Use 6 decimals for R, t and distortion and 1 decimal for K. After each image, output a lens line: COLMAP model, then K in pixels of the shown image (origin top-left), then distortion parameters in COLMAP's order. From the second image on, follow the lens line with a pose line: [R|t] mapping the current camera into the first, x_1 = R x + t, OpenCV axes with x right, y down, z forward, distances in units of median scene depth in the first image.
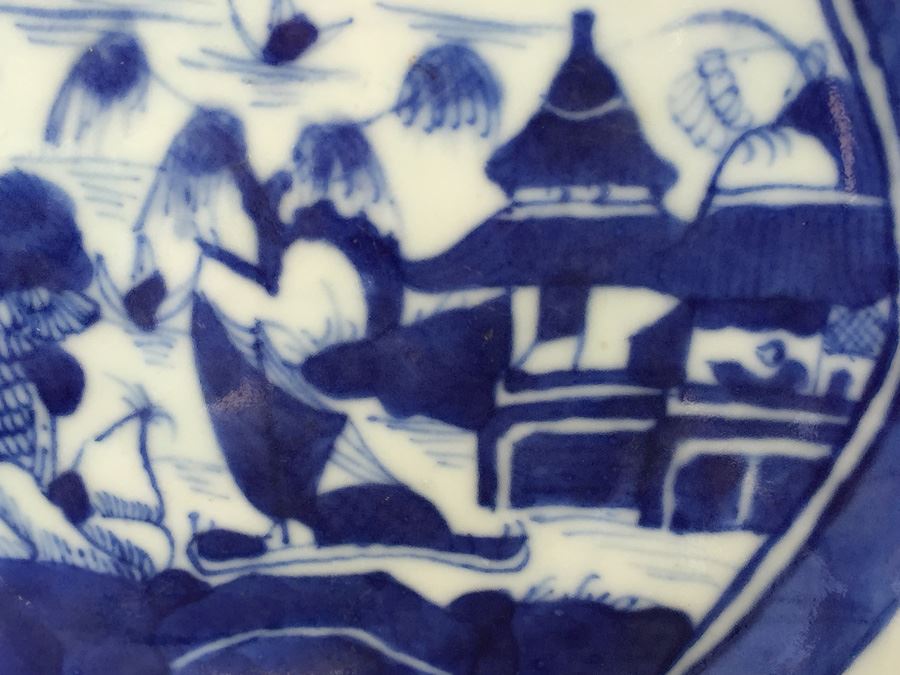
lens RADIAL K [[1380.3, 0, 456.1], [0, 1380.3, 334.8], [0, 0, 1]] dist [0.050819, 0.000000]
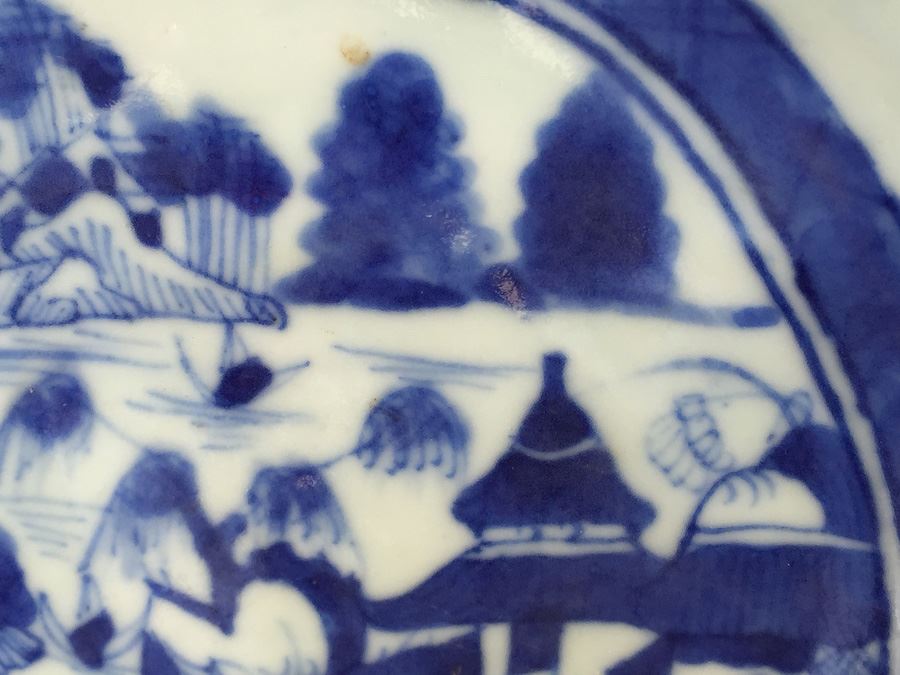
lens RADIAL K [[1380.3, 0, 463.6], [0, 1380.3, 333.3], [0, 0, 1]] dist [0.050819, 0.000000]
pose [[0.999958, -0.003518, 0.008507, 0.020645], [0.003312, 0.999704, 0.024099, -0.252488], [-0.008590, -0.024069, 0.999673, 0.057189]]
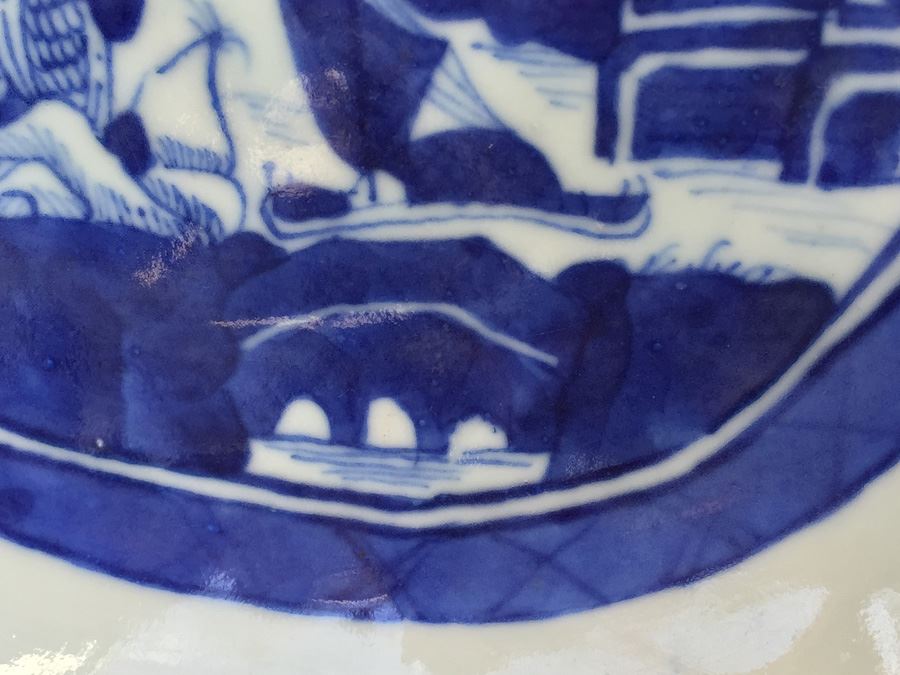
lens RADIAL K [[1380.3, 0, 448.9], [0, 1380.3, 356.3], [0, 0, 1]] dist [0.050819, 0.000000]
pose [[0.999683, 0.015763, -0.019653, -0.058964], [-0.013853, 0.995496, 0.093783, 0.175198], [0.021043, -0.093481, 0.995399, 0.123714]]
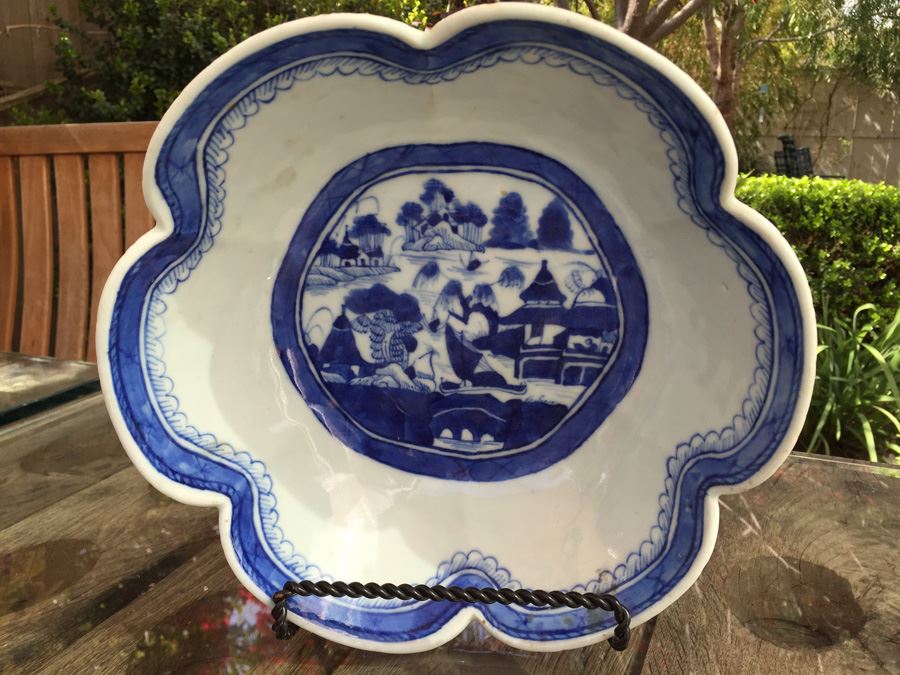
lens RADIAL K [[809.5, 0, 450.5], [0, 809.5, 333.2], [0, 0, 1]] dist [0.080383, -0.140848]
pose [[0.999561, 0.024072, -0.017283, -0.134537], [-0.022903, 0.997629, 0.064906, -0.155040], [0.018804, -0.064481, 0.997742, -1.362203]]
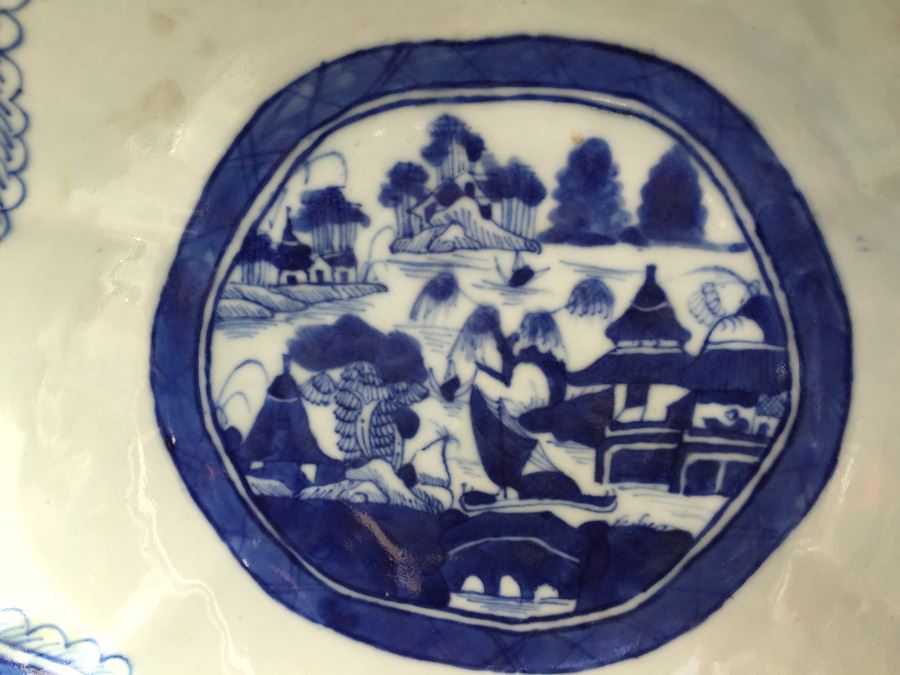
lens RADIAL K [[809.5, 0, 451.2], [0, 809.5, 334.7], [0, 0, 1]] dist [0.080383, -0.140848]
pose [[0.999888, 0.007639, -0.012863, -0.204782], [-0.008118, 0.999258, -0.037649, -0.061691], [0.012566, 0.037749, 0.999208, -0.314965]]
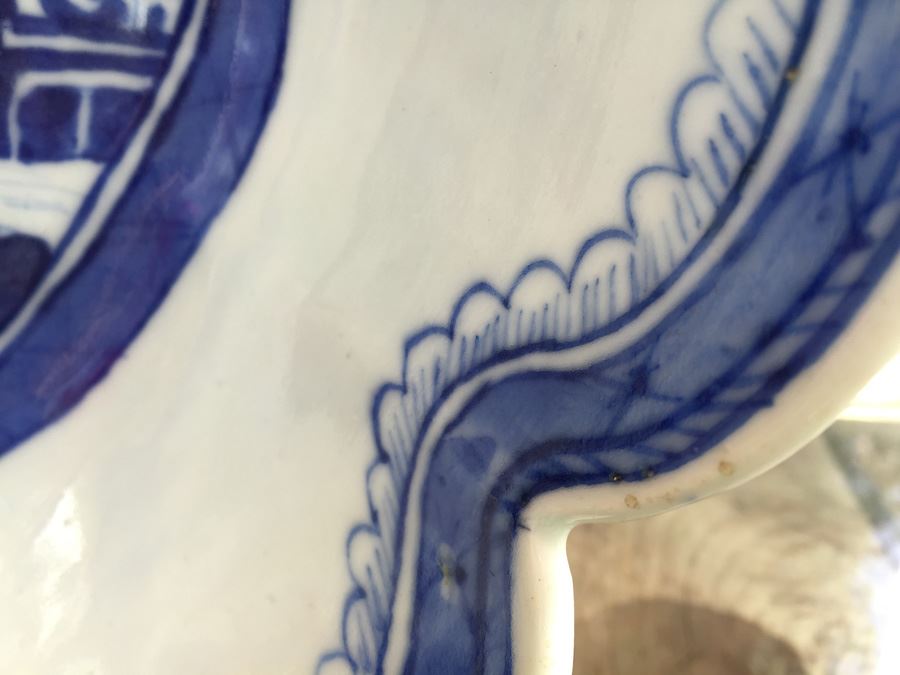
lens RADIAL K [[809.5, 0, 452.1], [0, 809.5, 337.2], [0, 0, 1]] dist [0.080383, -0.140848]
pose [[0.970272, -0.009089, 0.241847, 0.342951], [-0.013681, 0.995637, 0.092305, 0.224355], [-0.241631, -0.092869, 0.965914, 0.277710]]
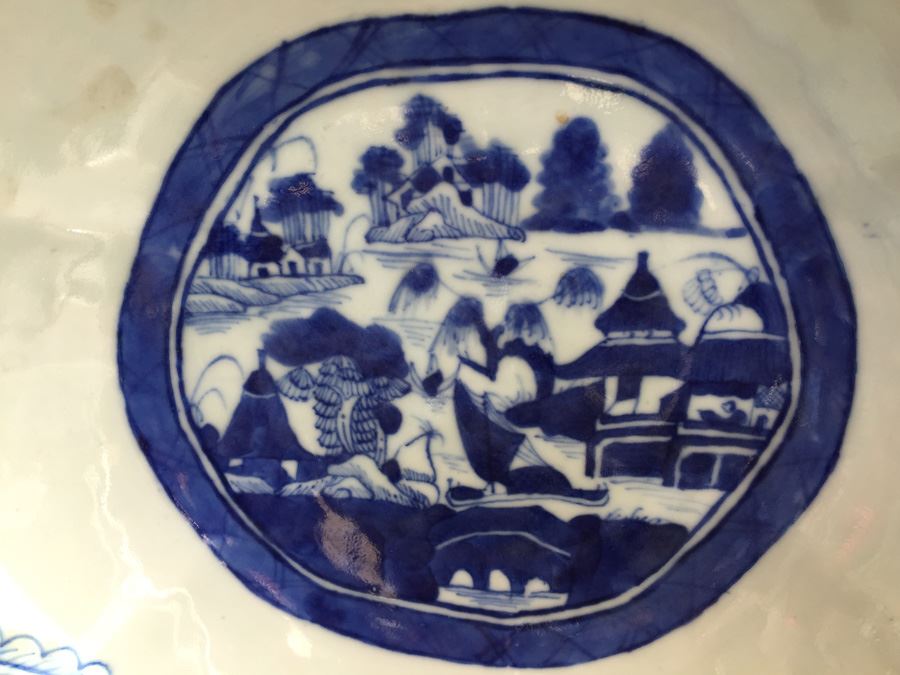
lens RADIAL K [[809.5, 0, 450.6], [0, 809.5, 335.5], [0, 0, 1]] dist [0.080383, -0.140848]
pose [[0.999582, -0.006632, -0.028134, -0.159762], [0.007555, 0.999432, 0.032846, -0.138427], [0.027900, -0.033044, 0.999064, -0.249838]]
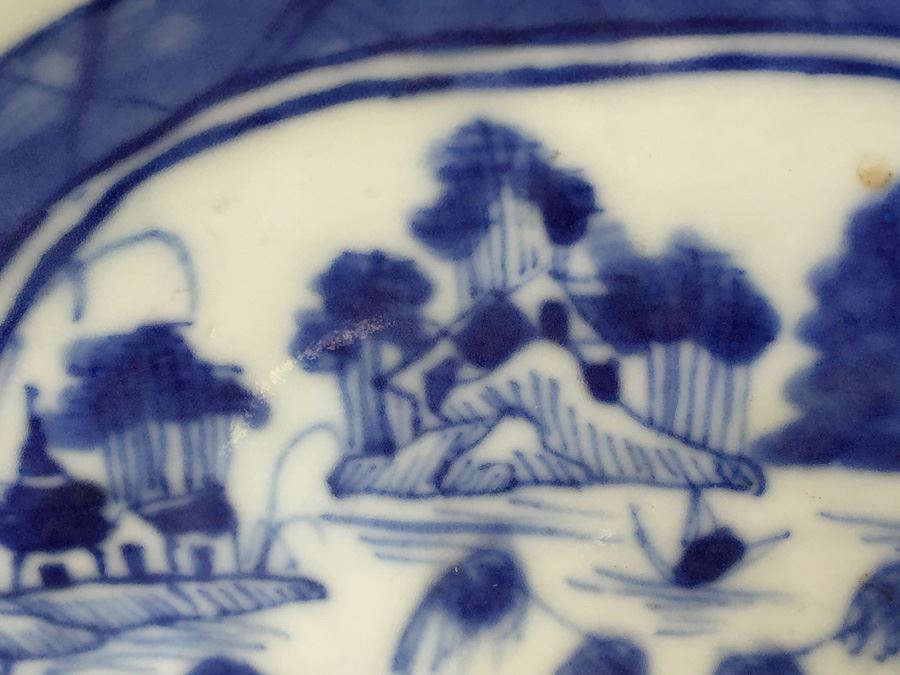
lens RADIAL K [[1380.3, 0, 447.2], [0, 1380.3, 319.2], [0, 0, 1]] dist [0.050819, 0.000000]
pose [[0.999594, -0.026839, -0.009606, -0.243377], [0.026865, 0.999636, 0.002556, -0.334680], [0.009534, -0.002813, 0.999951, 0.189823]]
